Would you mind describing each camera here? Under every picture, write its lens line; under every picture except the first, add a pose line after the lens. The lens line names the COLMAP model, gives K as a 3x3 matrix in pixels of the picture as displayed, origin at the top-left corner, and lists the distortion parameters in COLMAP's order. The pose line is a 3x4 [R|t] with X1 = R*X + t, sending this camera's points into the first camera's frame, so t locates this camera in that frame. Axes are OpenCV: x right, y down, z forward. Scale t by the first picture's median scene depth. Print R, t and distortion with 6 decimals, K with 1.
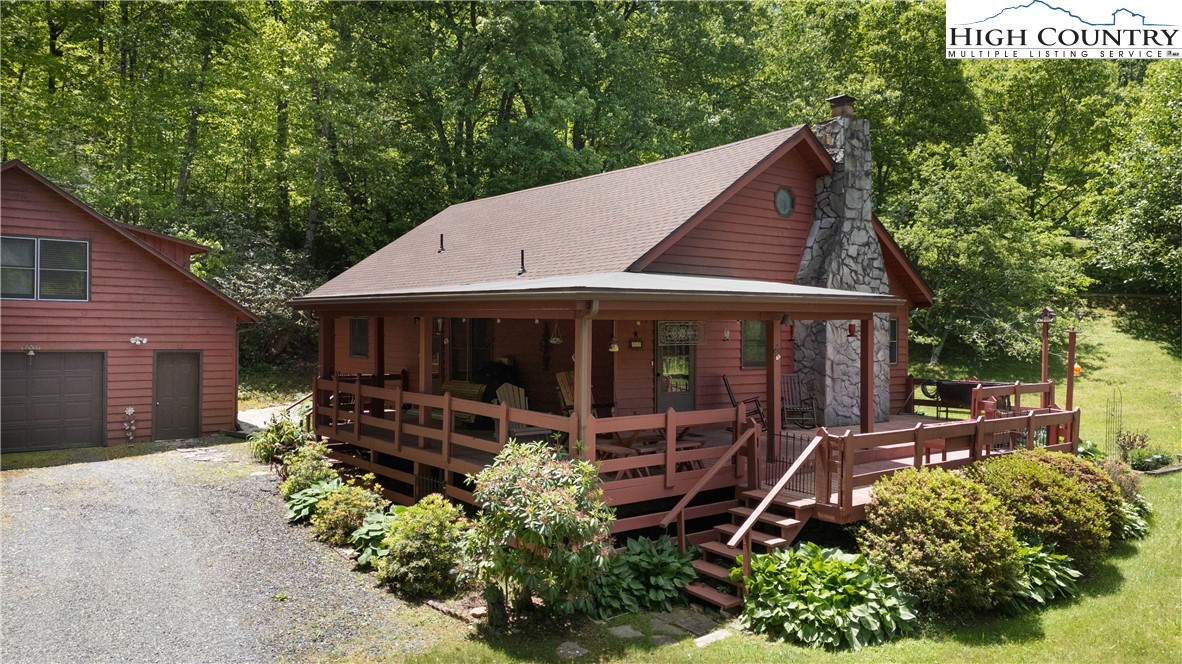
lens RADIAL K [[870.1, 0, 589.8], [0, 870.1, 335.7], [0, 0, 1]] dist [0.051181, -0.052840]
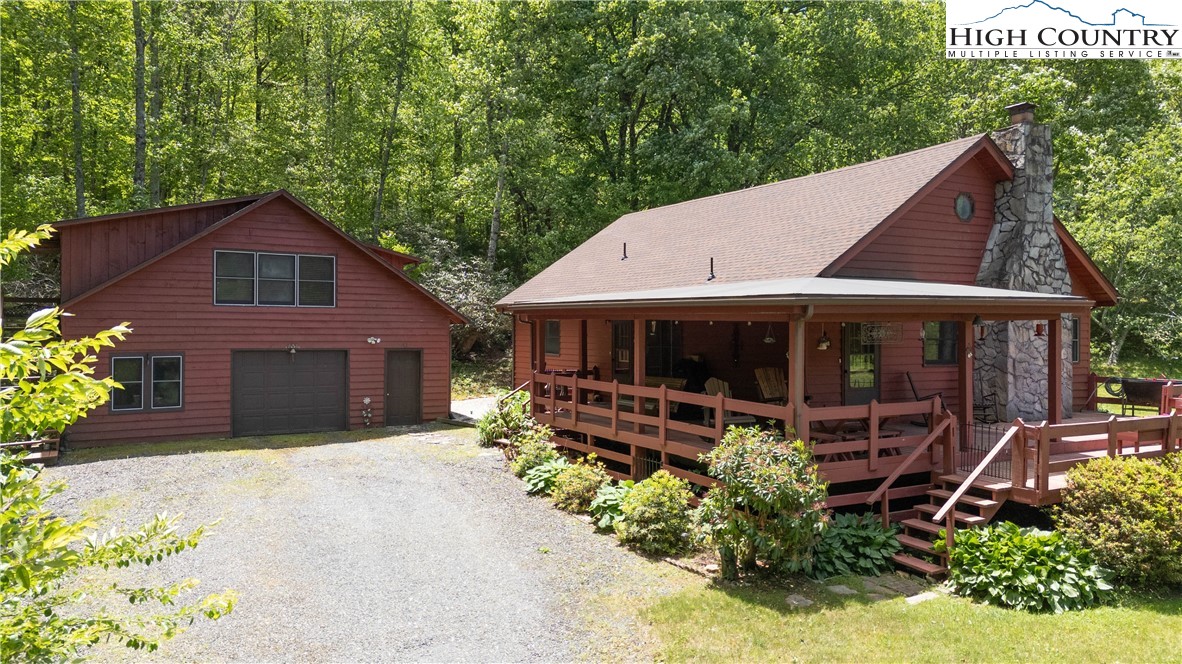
lens RADIAL K [[870.1, 0, 583.3], [0, 870.1, 334.1], [0, 0, 1]] dist [0.051181, -0.052840]
pose [[0.987309, -0.002472, -0.158794, -0.063125], [0.002307, 0.999997, -0.001229, -0.000769], [0.158797, 0.000847, 0.987311, -0.115232]]
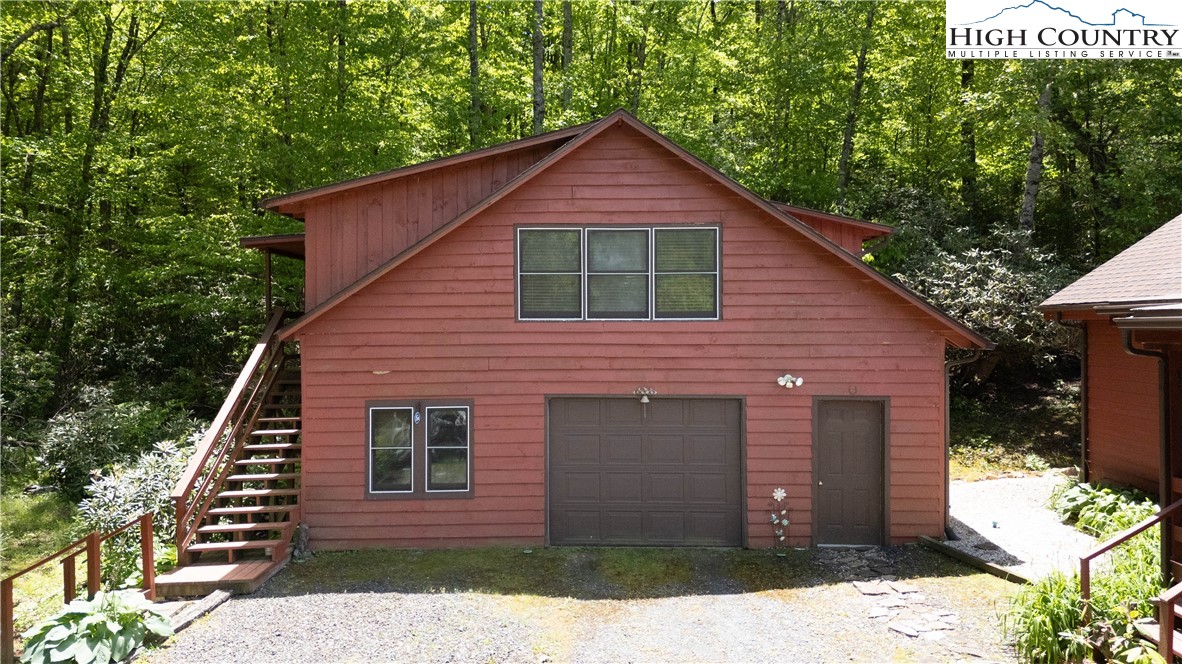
lens RADIAL K [[870.1, 0, 597.3], [0, 870.1, 328.7], [0, 0, 1]] dist [0.051181, -0.052840]
pose [[0.761054, -0.011475, -0.648587, -0.252377], [0.007925, 0.999933, -0.008392, -0.031013], [0.648640, 0.001246, 0.761094, 0.514005]]
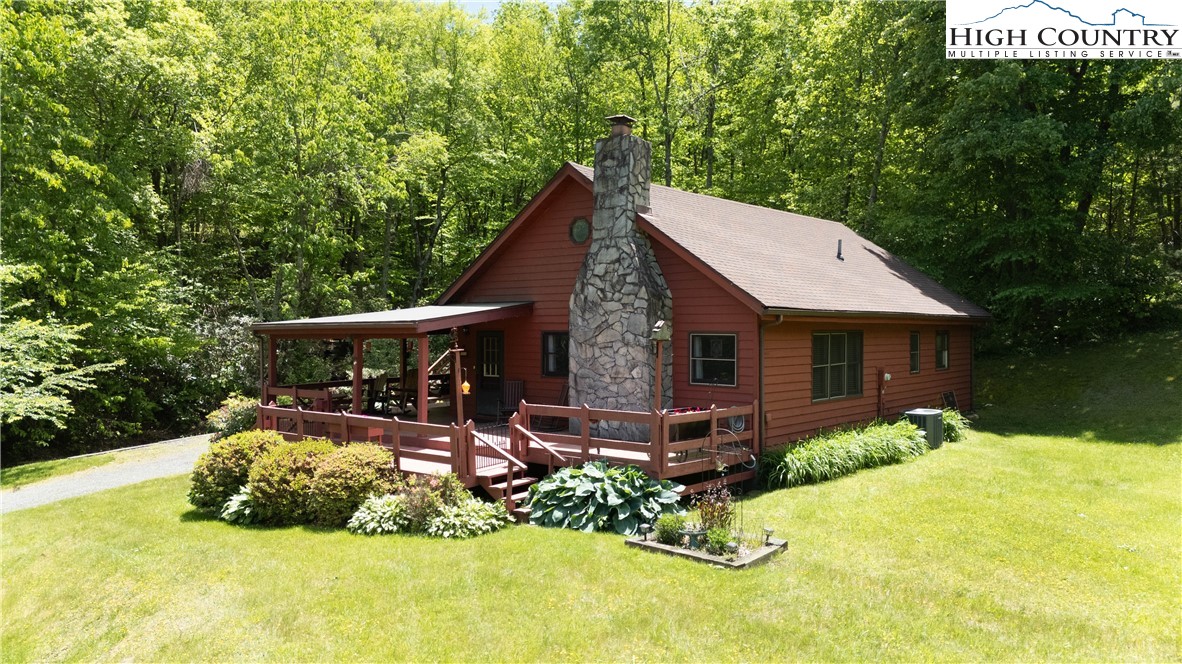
lens RADIAL K [[870.1, 0, 591.4], [0, 870.1, 337.8], [0, 0, 1]] dist [0.051181, -0.052840]
pose [[0.199664, 0.009565, -0.979818, 1.352086], [0.000252, 0.999952, 0.009813, -0.027235], [0.979864, -0.002206, 0.199652, 0.807194]]
